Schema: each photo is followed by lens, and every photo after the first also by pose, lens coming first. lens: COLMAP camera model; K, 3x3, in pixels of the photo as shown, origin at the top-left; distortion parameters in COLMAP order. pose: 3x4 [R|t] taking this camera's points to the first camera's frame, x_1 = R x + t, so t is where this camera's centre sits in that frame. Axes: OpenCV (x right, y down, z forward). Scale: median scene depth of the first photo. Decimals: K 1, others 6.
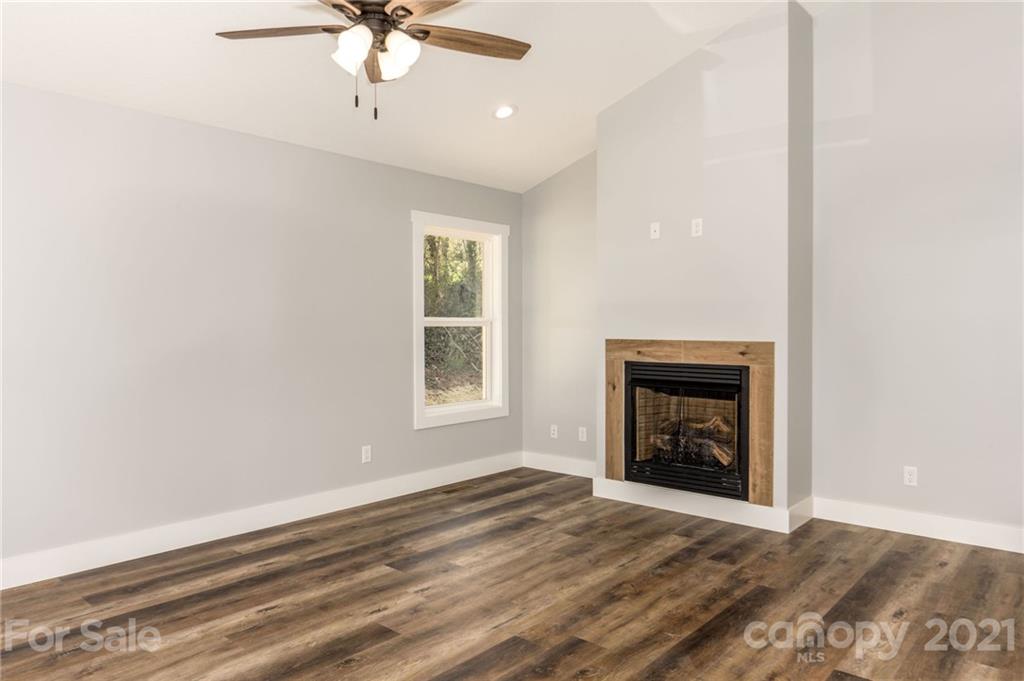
lens RADIAL K [[666.2, 0, 512.0], [0, 666.2, 340.5], [0, 0, 1]] dist [-0.032415, 0.001488]
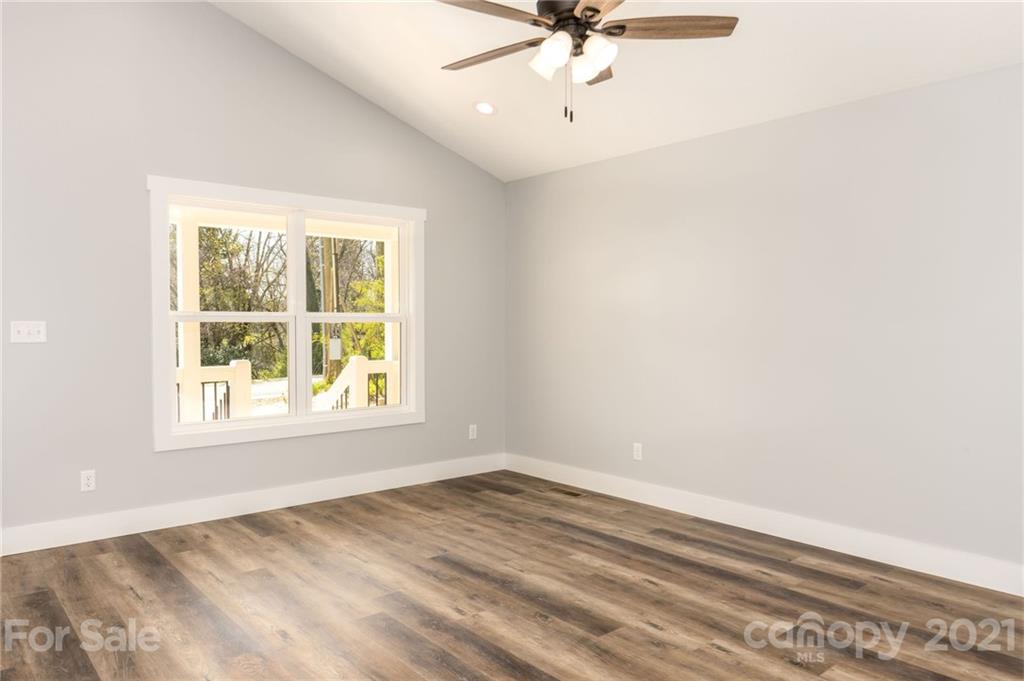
lens RADIAL K [[720.6, 0, 510.7], [0, 720.6, 319.6], [0, 0, 1]] dist [0.046870, -0.002173]
pose [[-0.145946, -0.000295, -0.989293, 0.801648], [-0.011745, 0.999930, 0.001434, -0.019286], [0.989223, 0.011829, -0.145939, 0.903062]]
